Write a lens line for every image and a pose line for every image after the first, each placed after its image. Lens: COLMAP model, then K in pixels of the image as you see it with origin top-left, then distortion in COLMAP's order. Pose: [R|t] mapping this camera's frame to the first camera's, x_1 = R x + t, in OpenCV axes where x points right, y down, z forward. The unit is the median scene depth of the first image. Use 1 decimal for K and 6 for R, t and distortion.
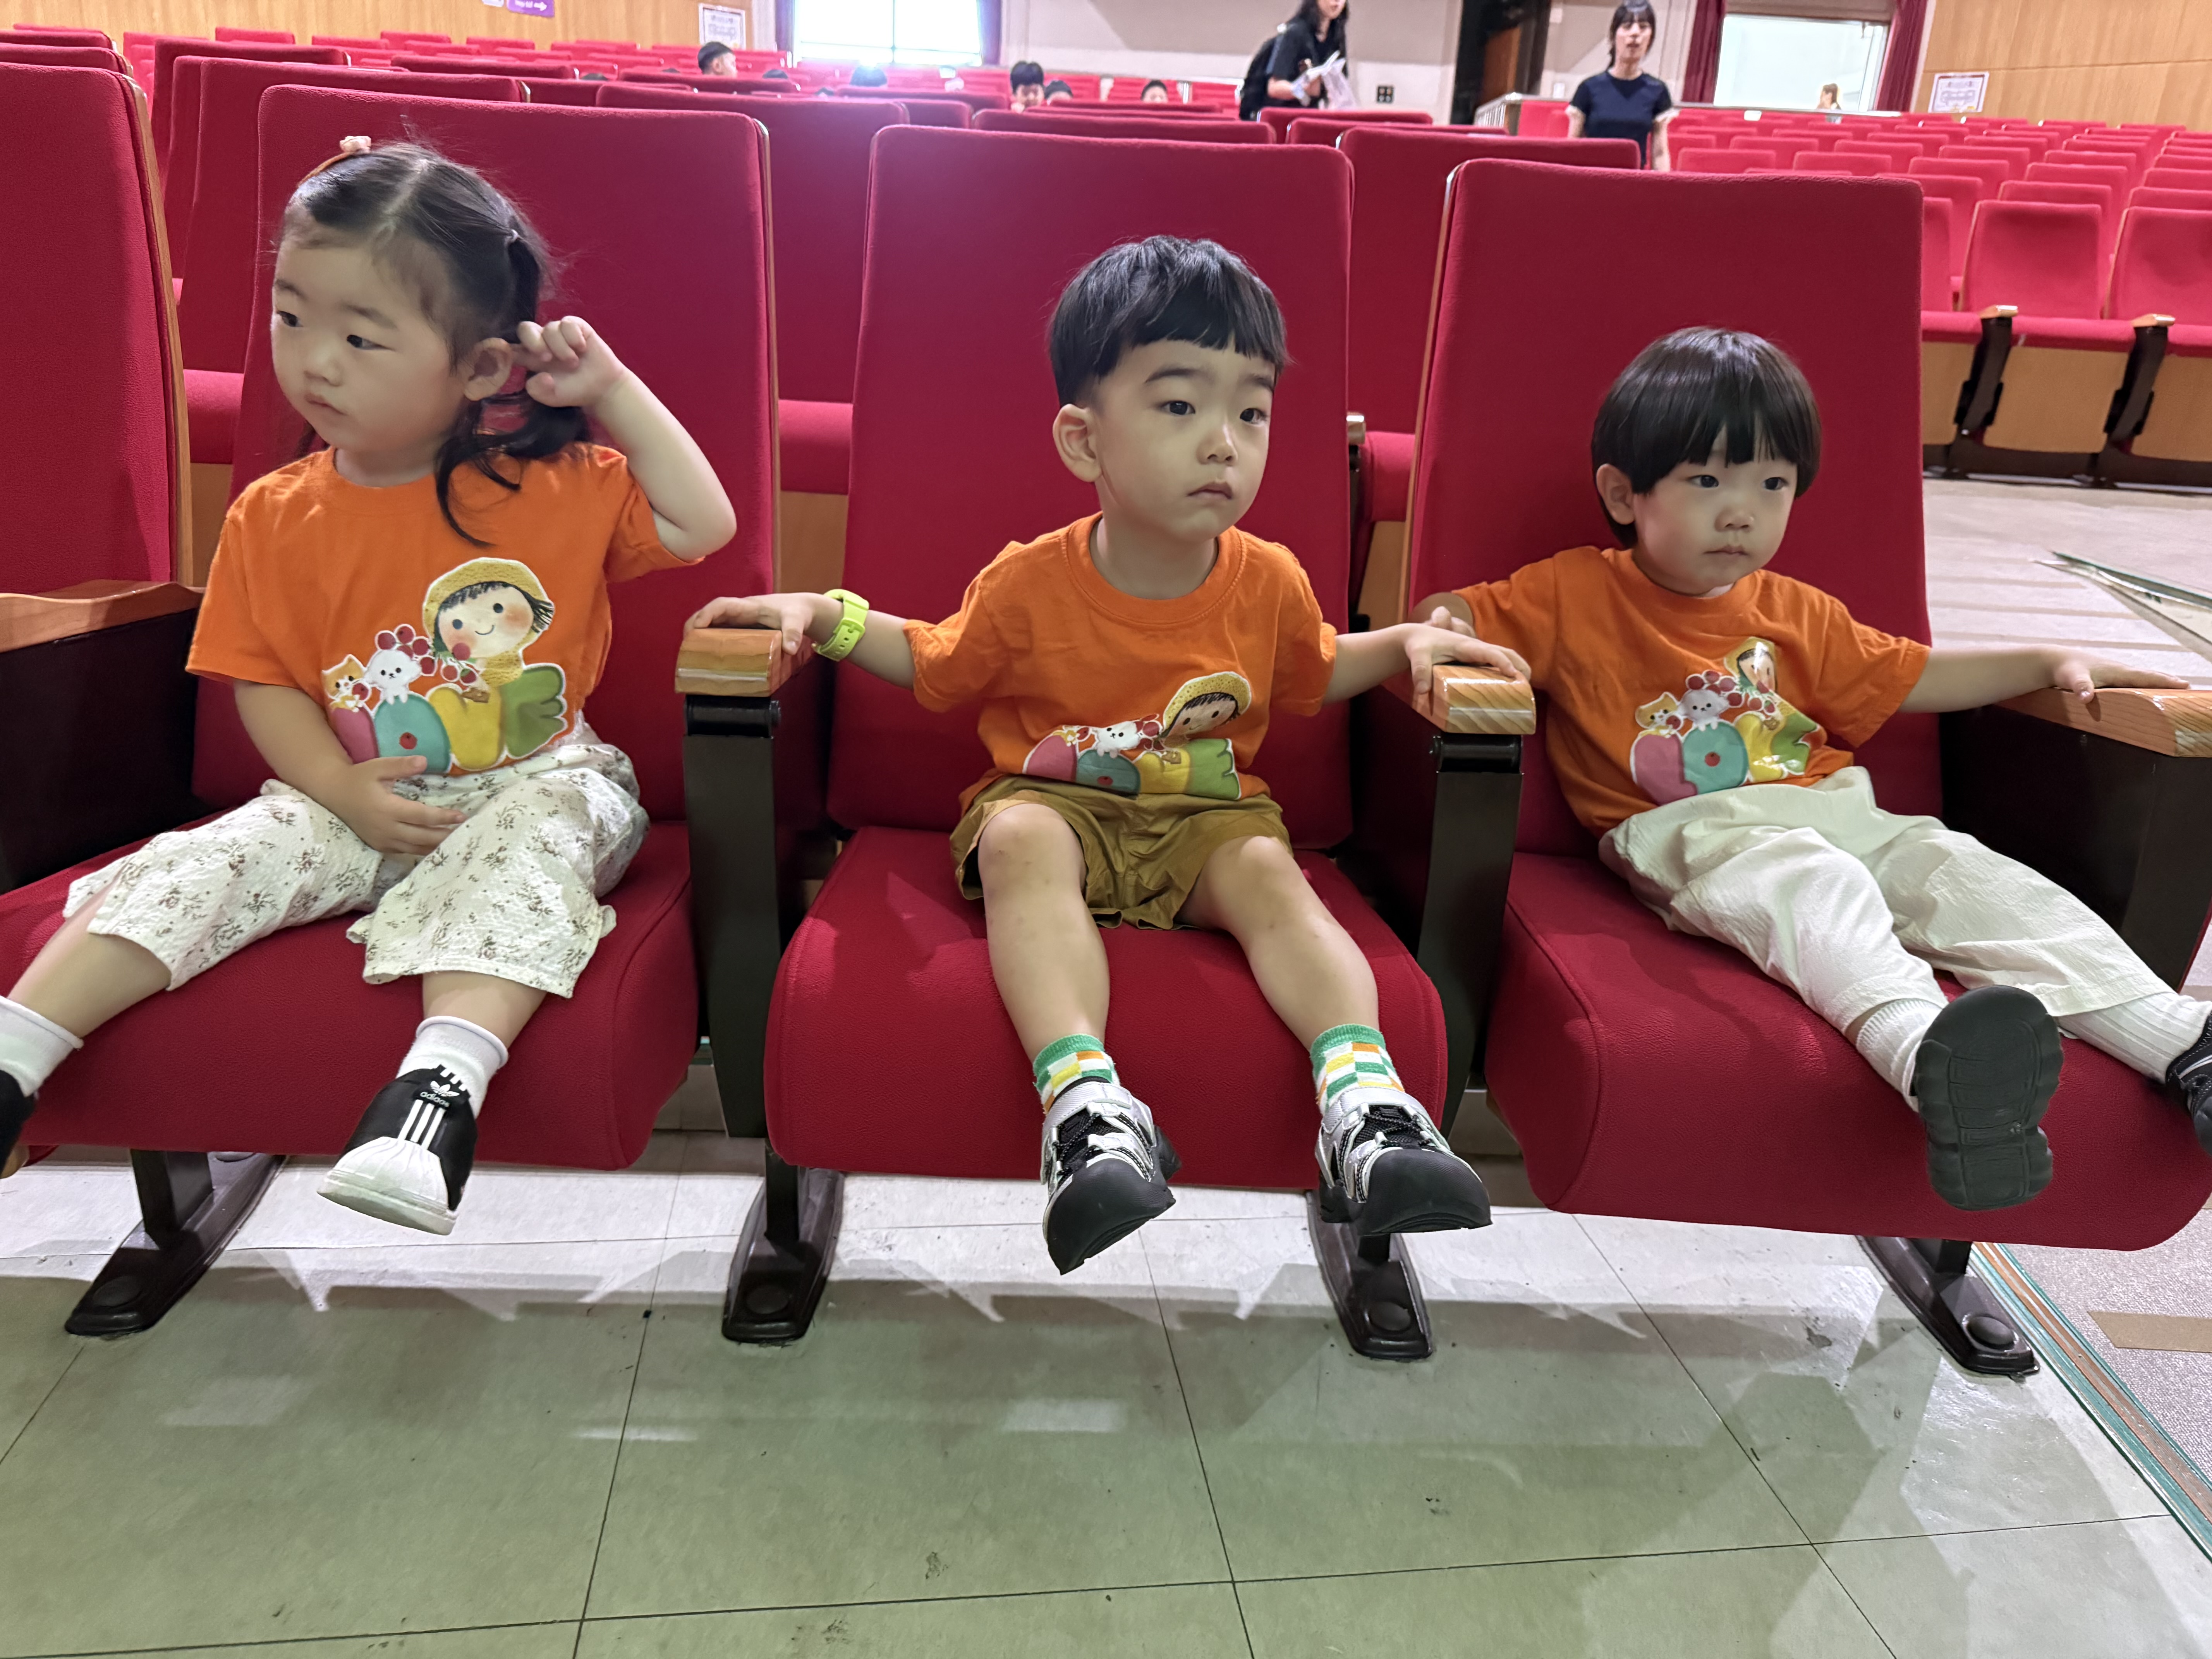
lens RADIAL K [[1531.4, 0, 1104.4], [0, 1531.4, 816.9], [0, 0, 1]] dist [0.001983, -0.024473]
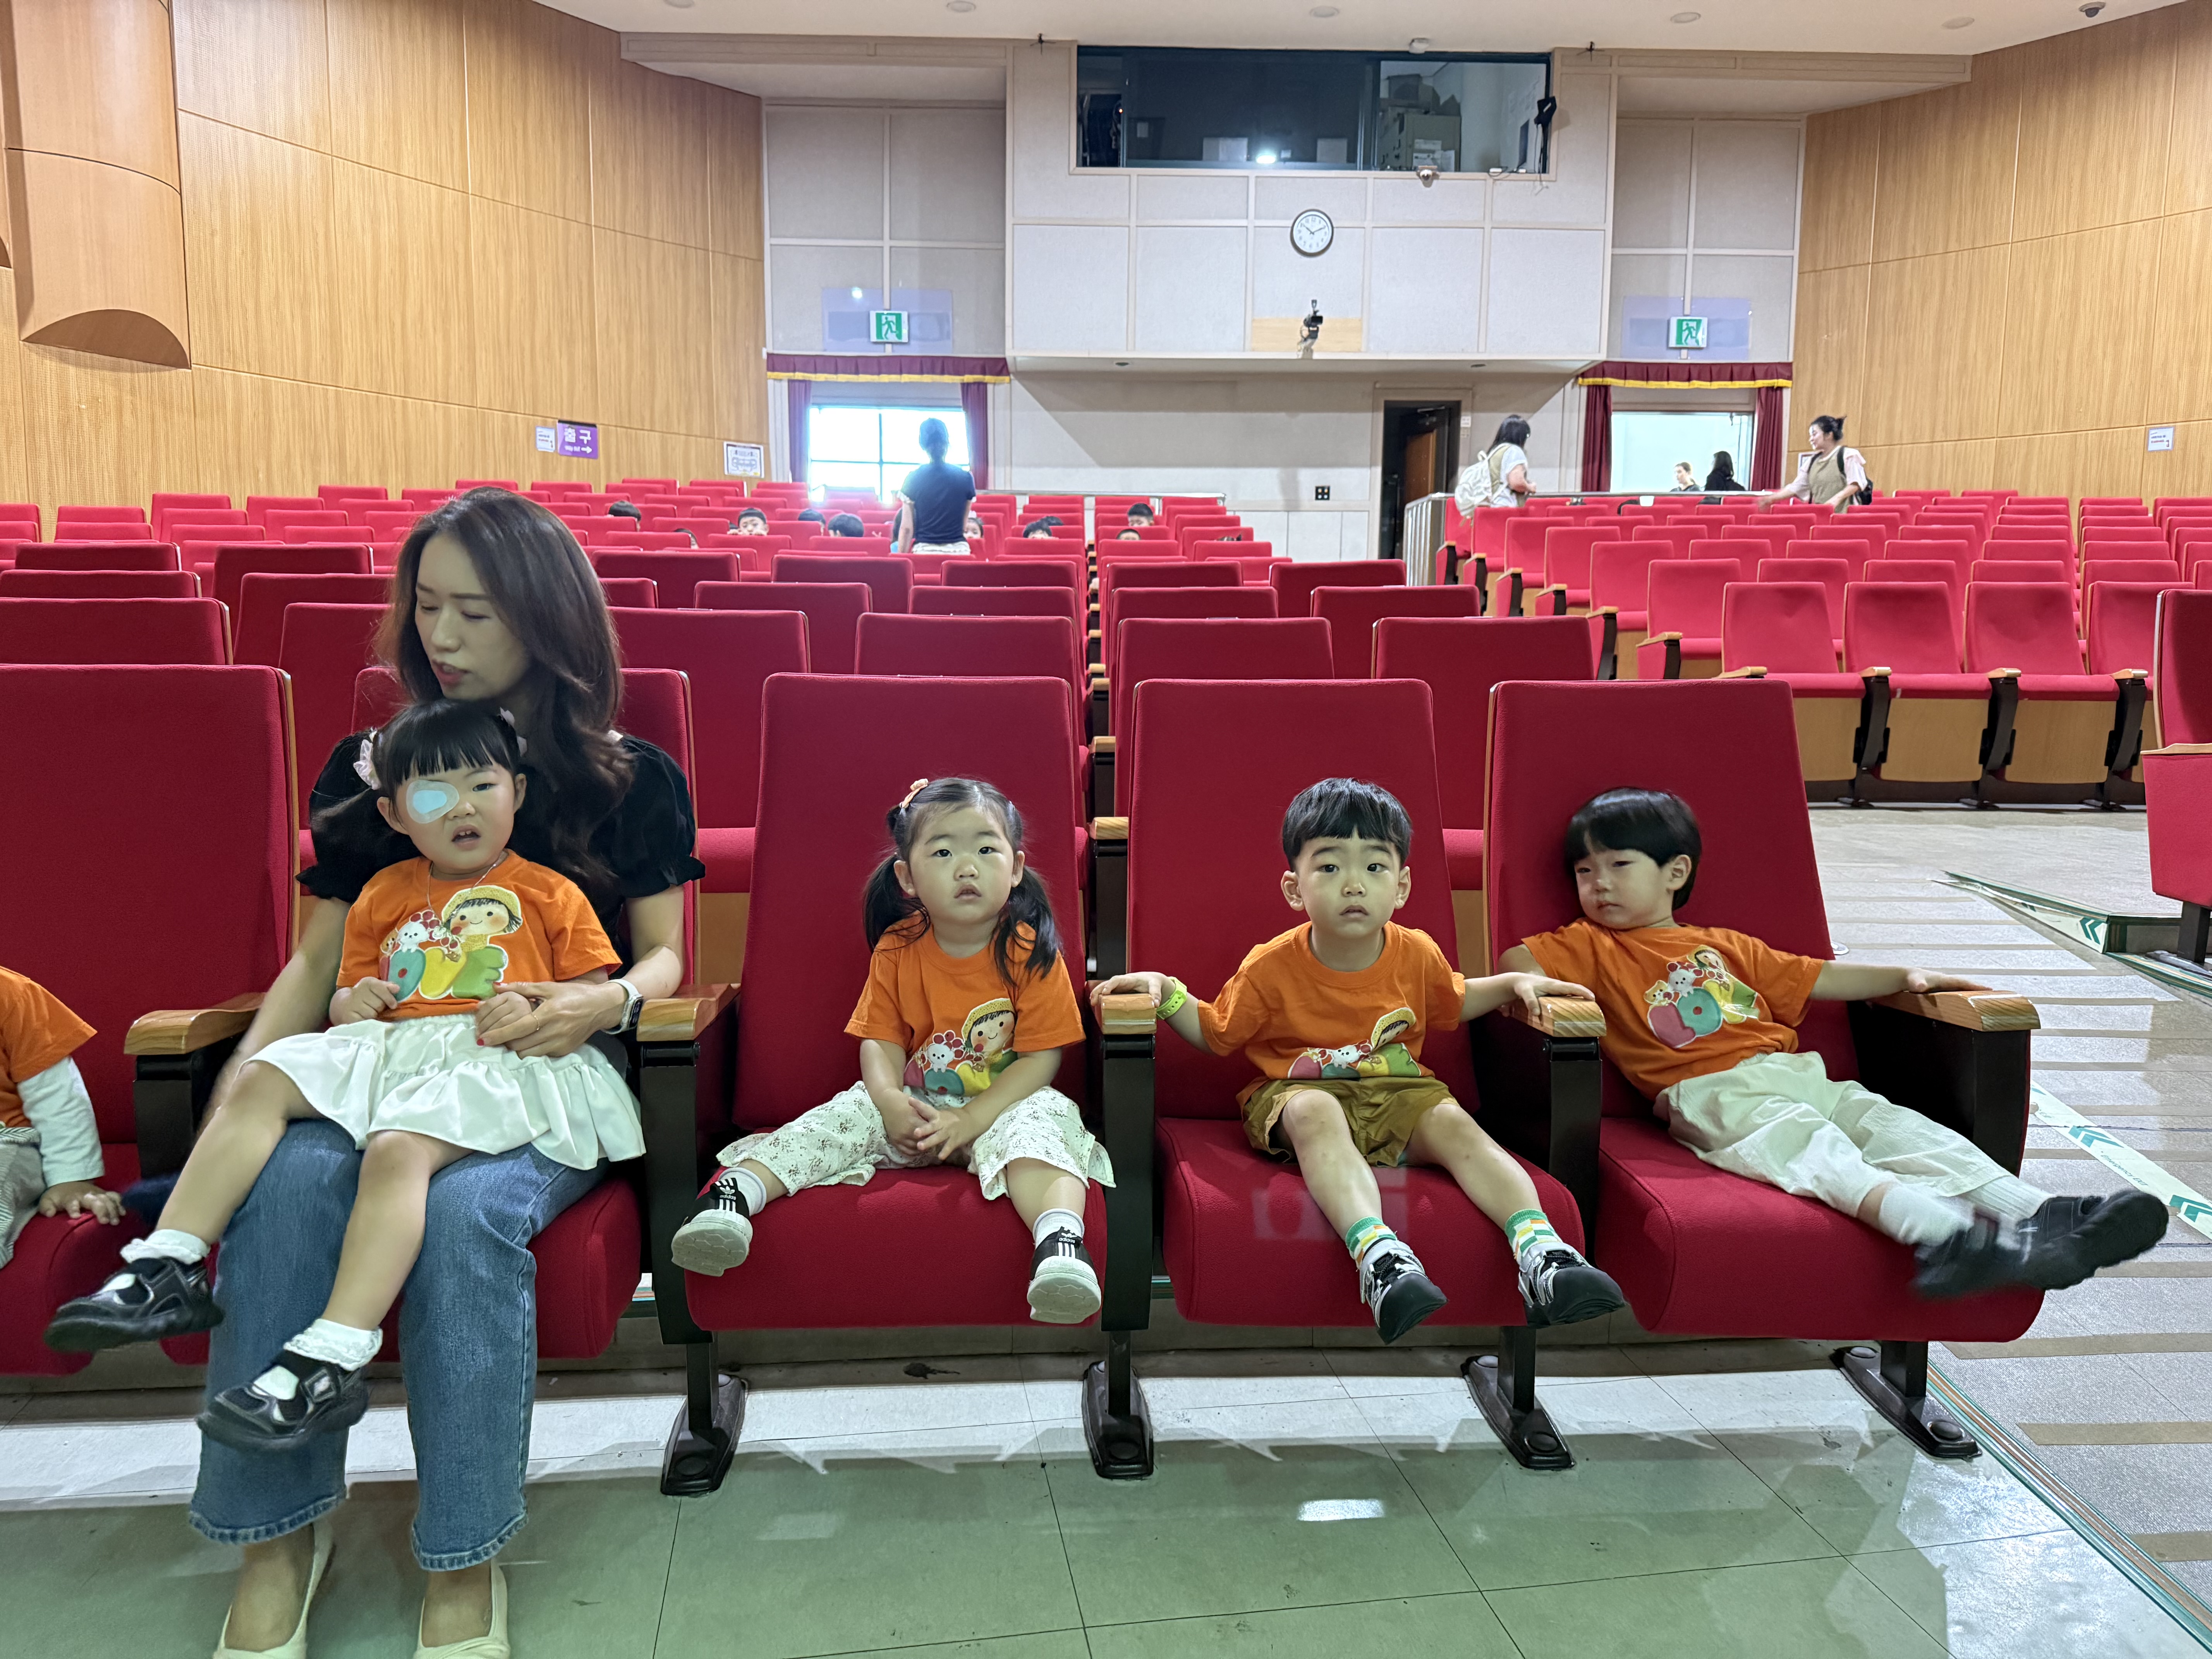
lens RADIAL K [[1531.4, 0, 1104.4], [0, 1531.4, 816.9], [0, 0, 1]] dist [0.001983, -0.024473]
pose [[0.998484, -0.045473, 0.031002, -0.247006], [0.051111, 0.975074, -0.215912, 0.036984], [-0.020411, 0.217170, 0.975920, -0.544611]]
